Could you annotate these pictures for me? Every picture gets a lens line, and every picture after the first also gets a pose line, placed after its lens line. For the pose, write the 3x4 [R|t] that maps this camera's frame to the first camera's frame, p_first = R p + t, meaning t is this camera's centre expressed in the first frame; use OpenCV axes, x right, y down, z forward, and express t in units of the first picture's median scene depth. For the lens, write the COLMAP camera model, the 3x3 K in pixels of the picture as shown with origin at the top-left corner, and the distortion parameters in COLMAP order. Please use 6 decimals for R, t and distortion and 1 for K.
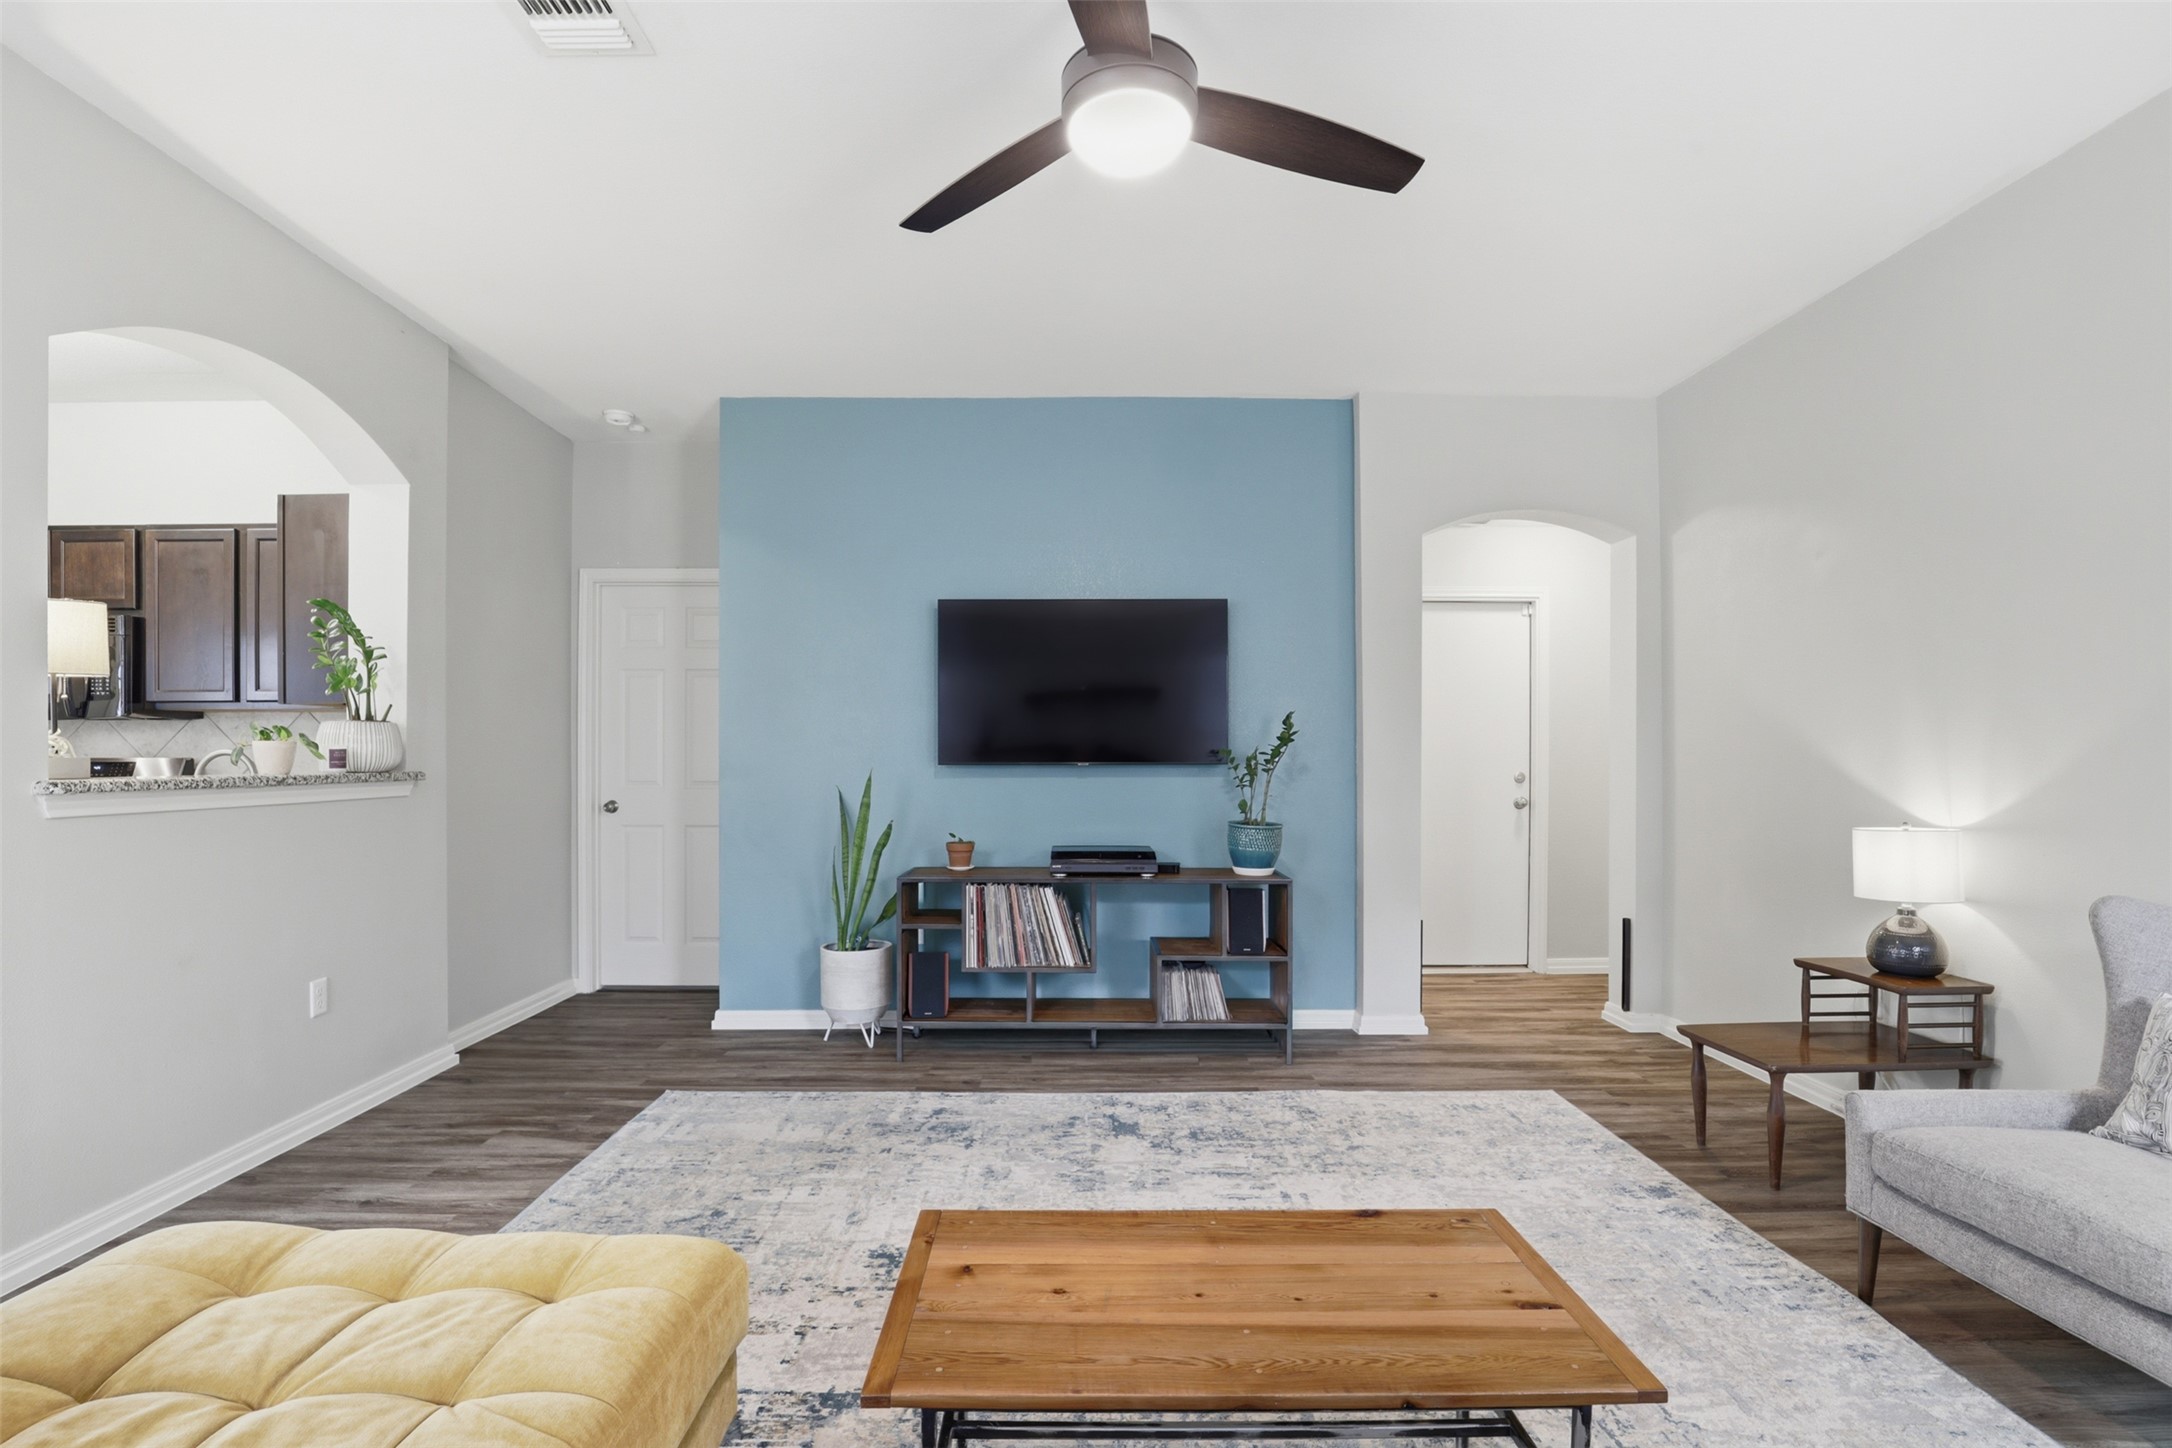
lens RADIAL K [[1019.8, 0, 1067.9], [0, 1019.8, 750.2], [0, 0, 1]] dist [-0.019028, 0.000621]
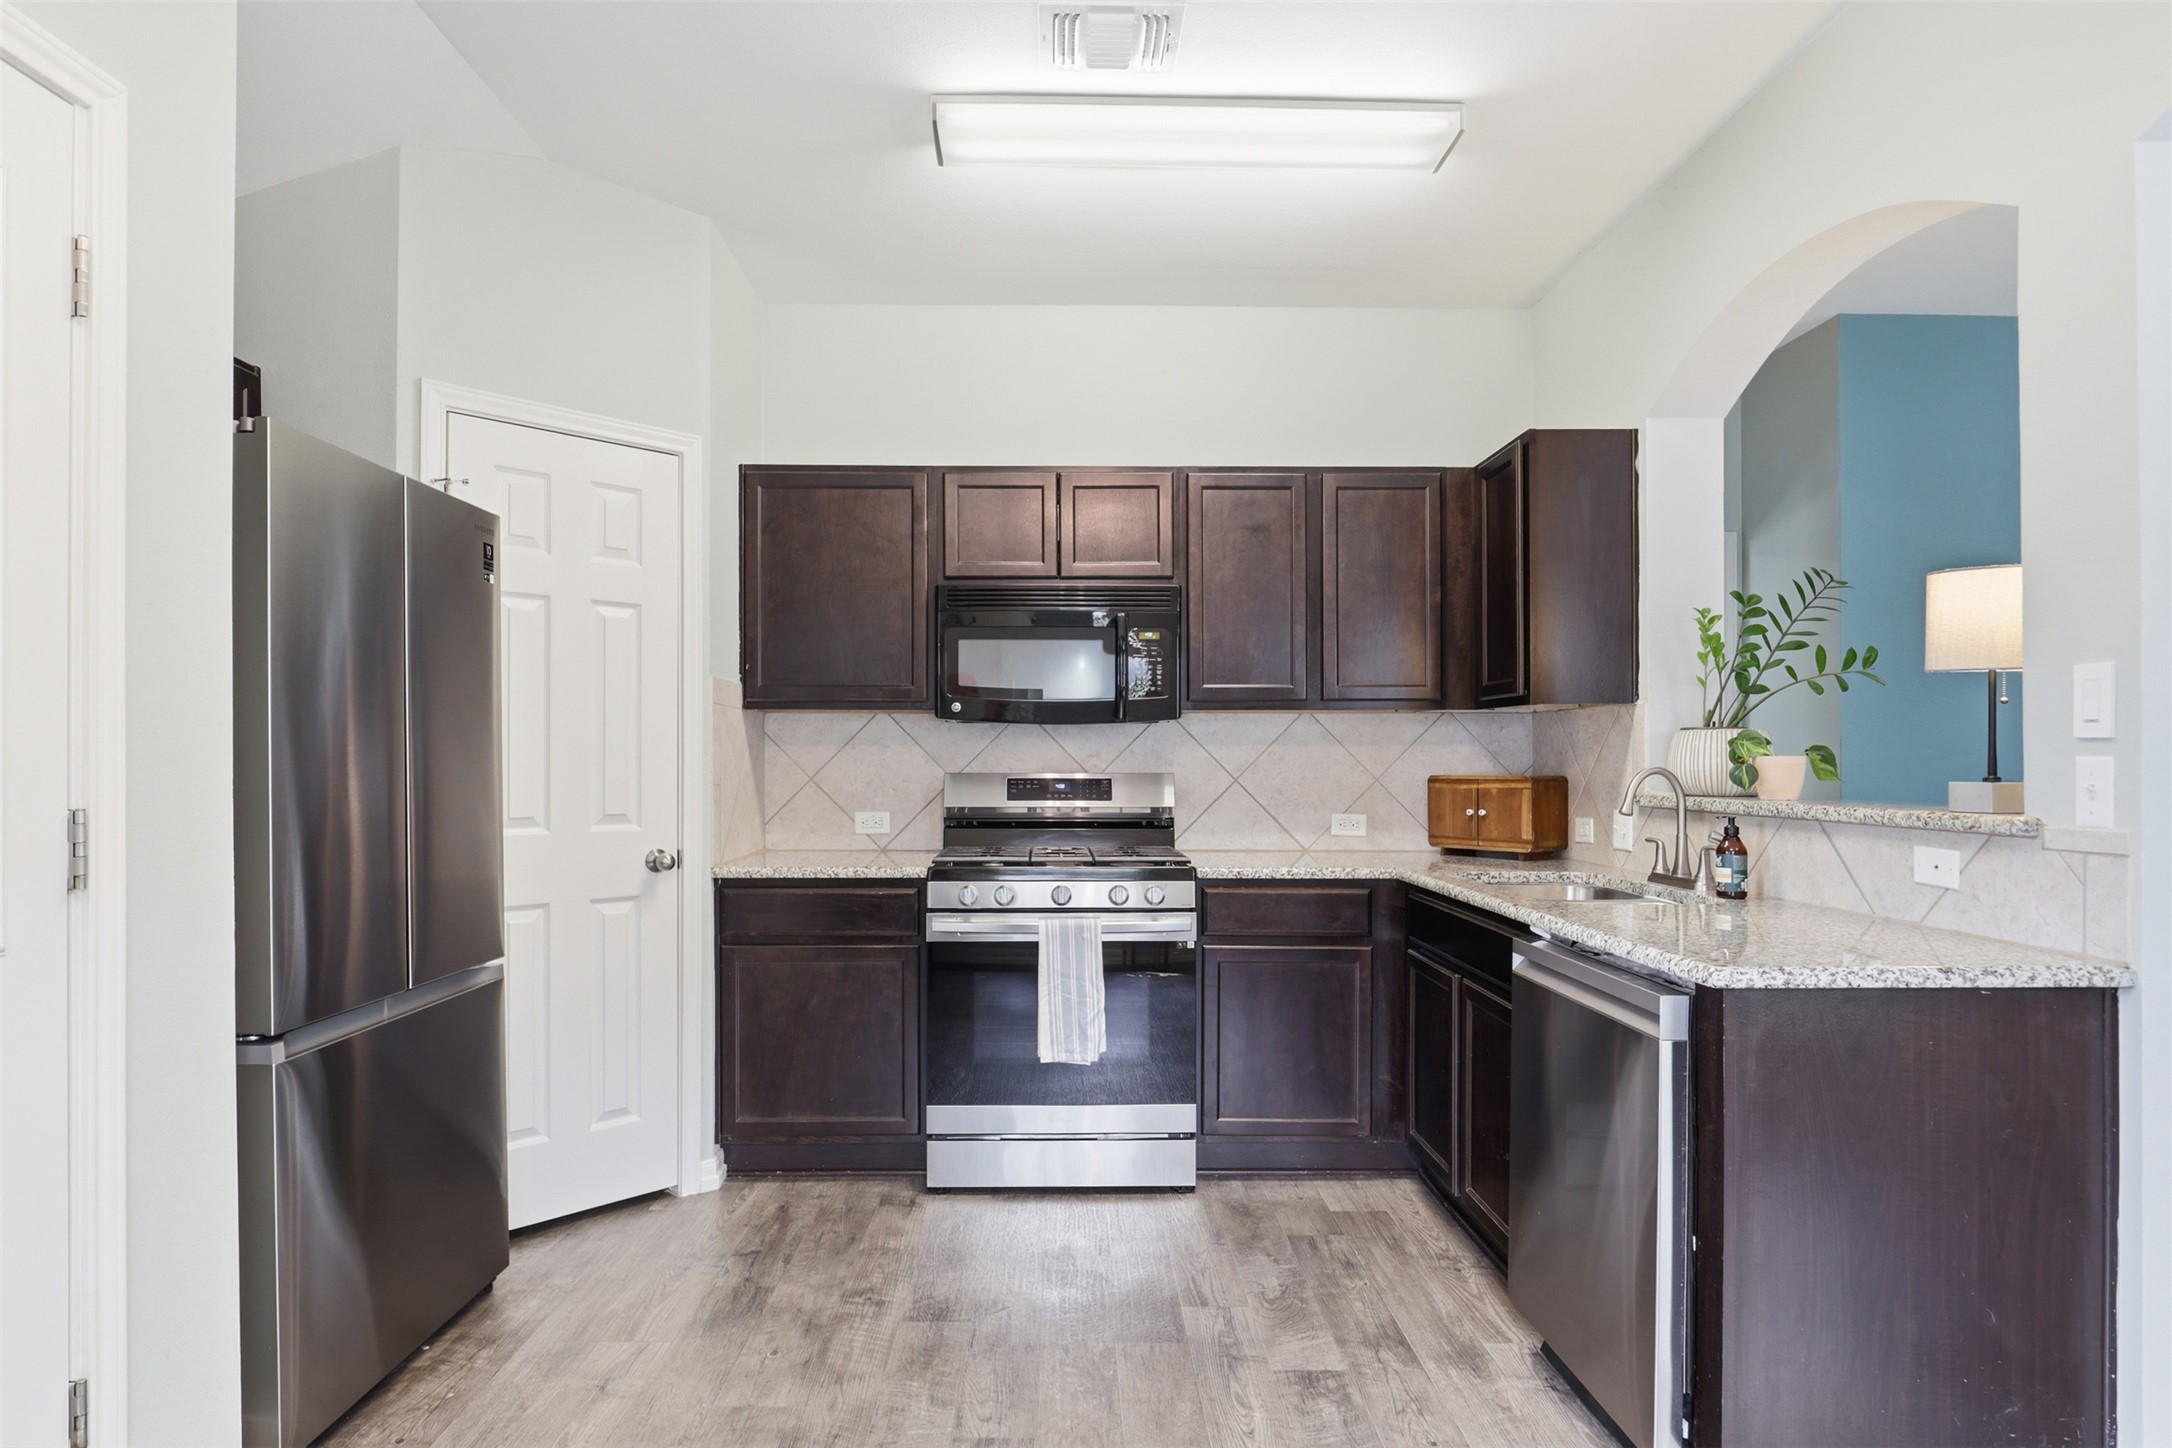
lens RADIAL K [[1241.9, 0, 1080.8], [0, 1241.9, 752.9], [0, 0, 1]] dist [0.002598, 0.000955]
pose [[0.999966, -0.003905, 0.007316, -1.258464], [0.003899, 0.999992, 0.000796, -0.012066], [-0.007319, -0.000767, 0.999973, 0.080104]]
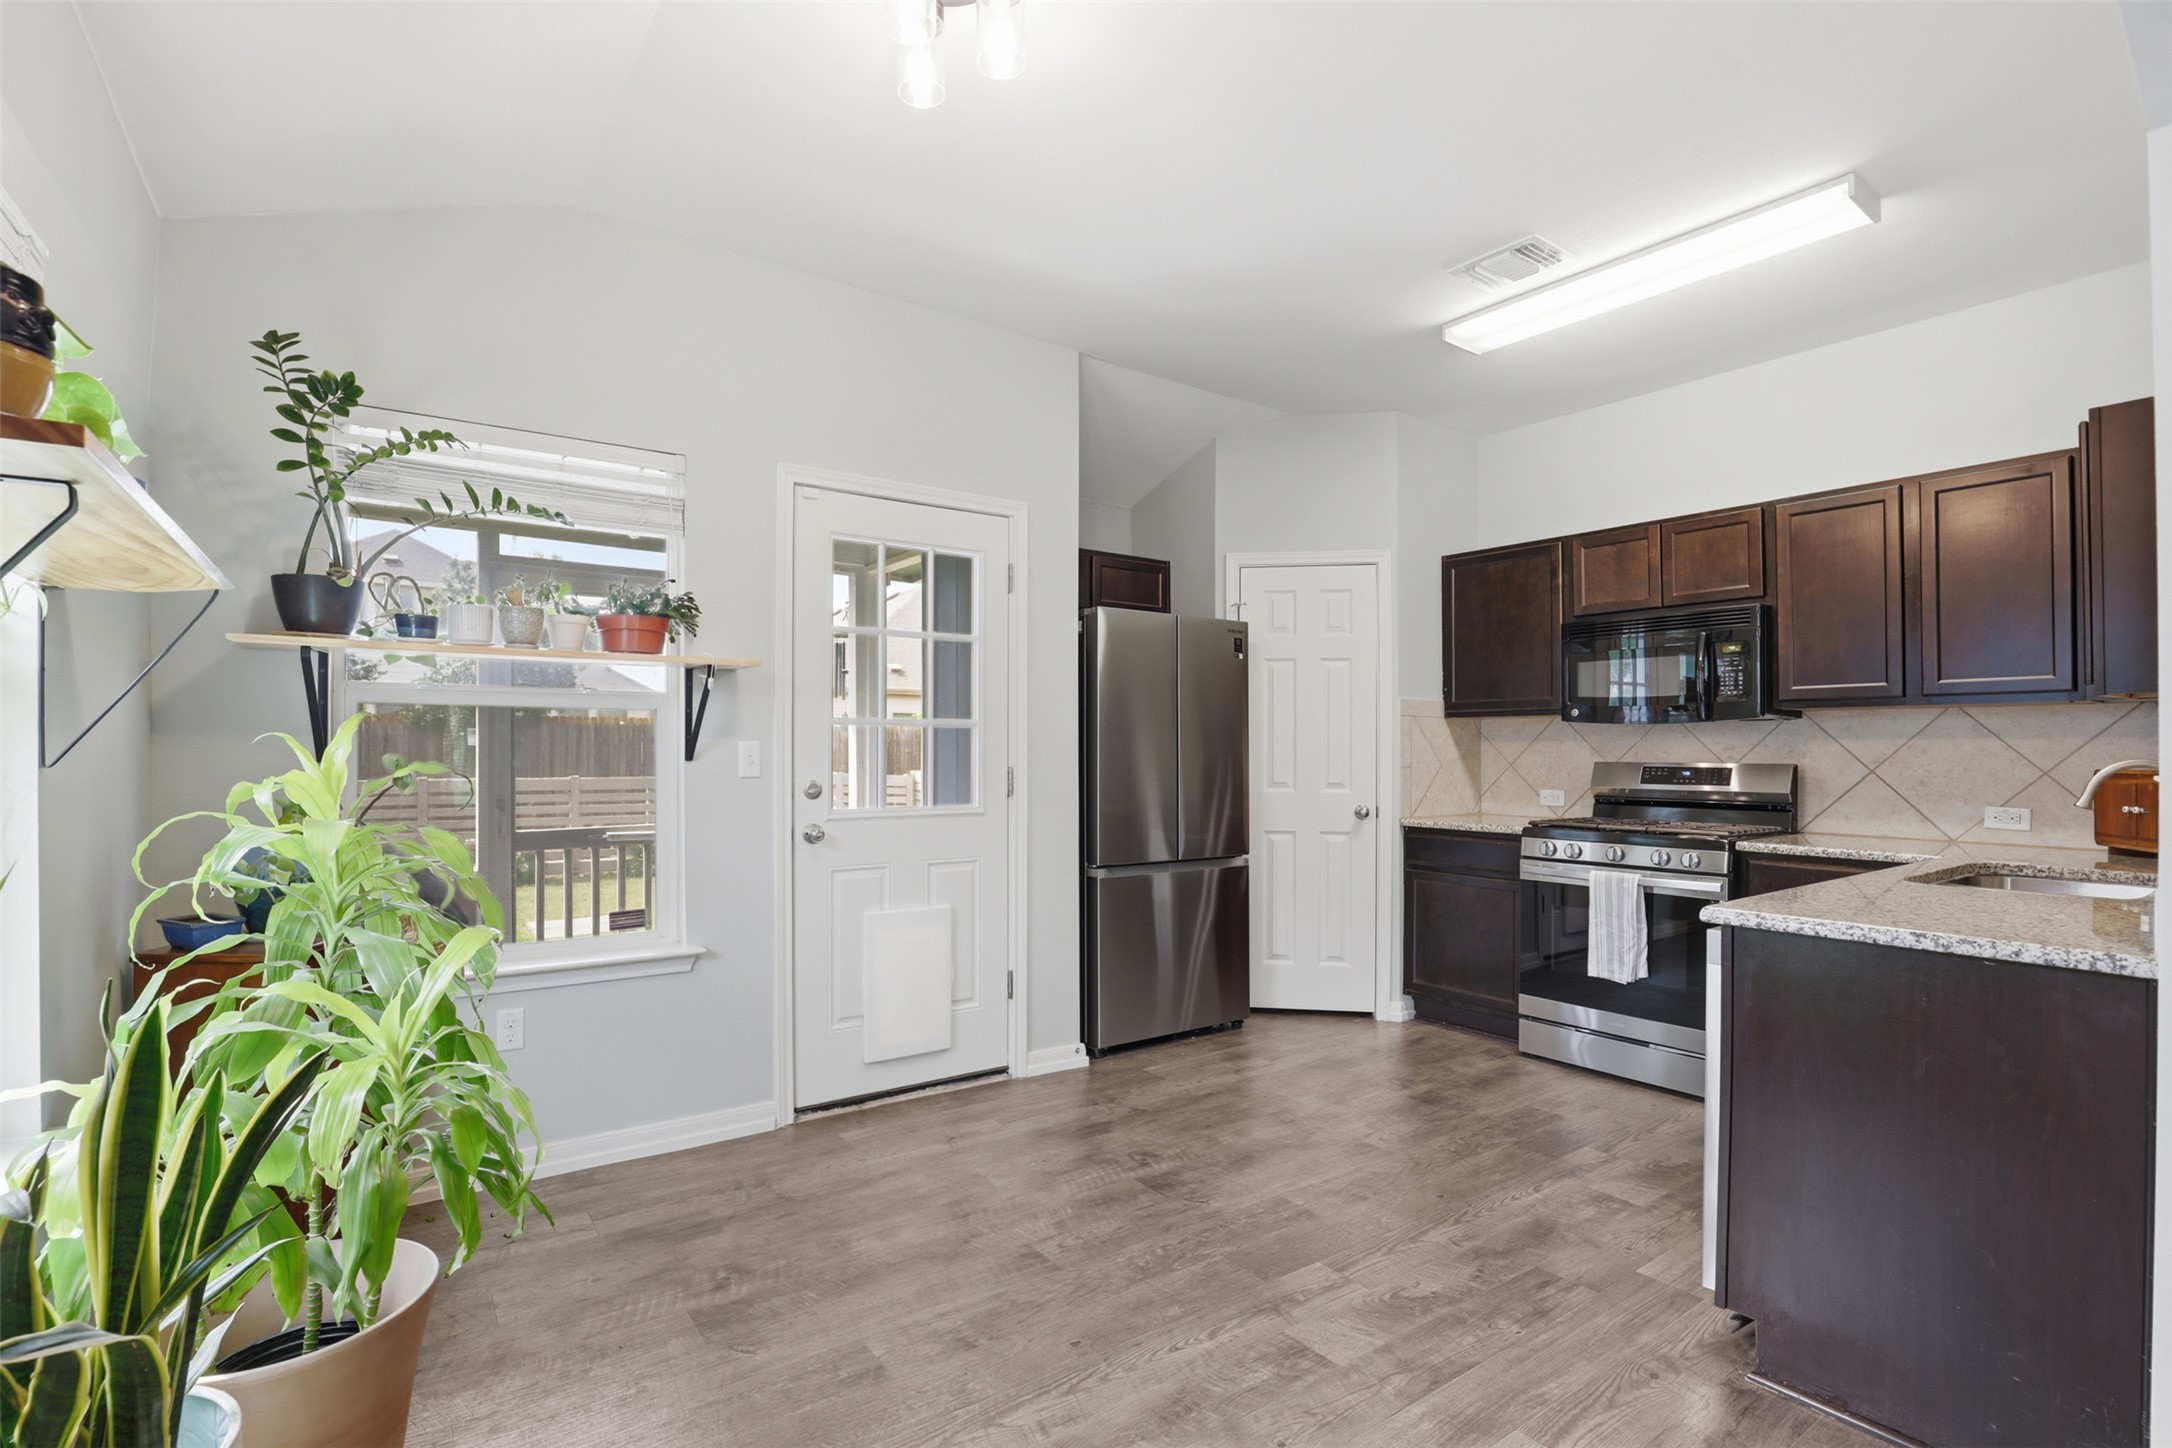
lens RADIAL K [[1019.8, 0, 1067.9], [0, 1019.8, 750.2], [0, 0, 1]] dist [-0.019028, 0.000621]
pose [[0.571554, -0.003131, -0.820559, -0.686595], [0.002855, 0.999994, -0.001828, -0.006652], [0.820560, -0.001298, 0.571559, -0.016156]]
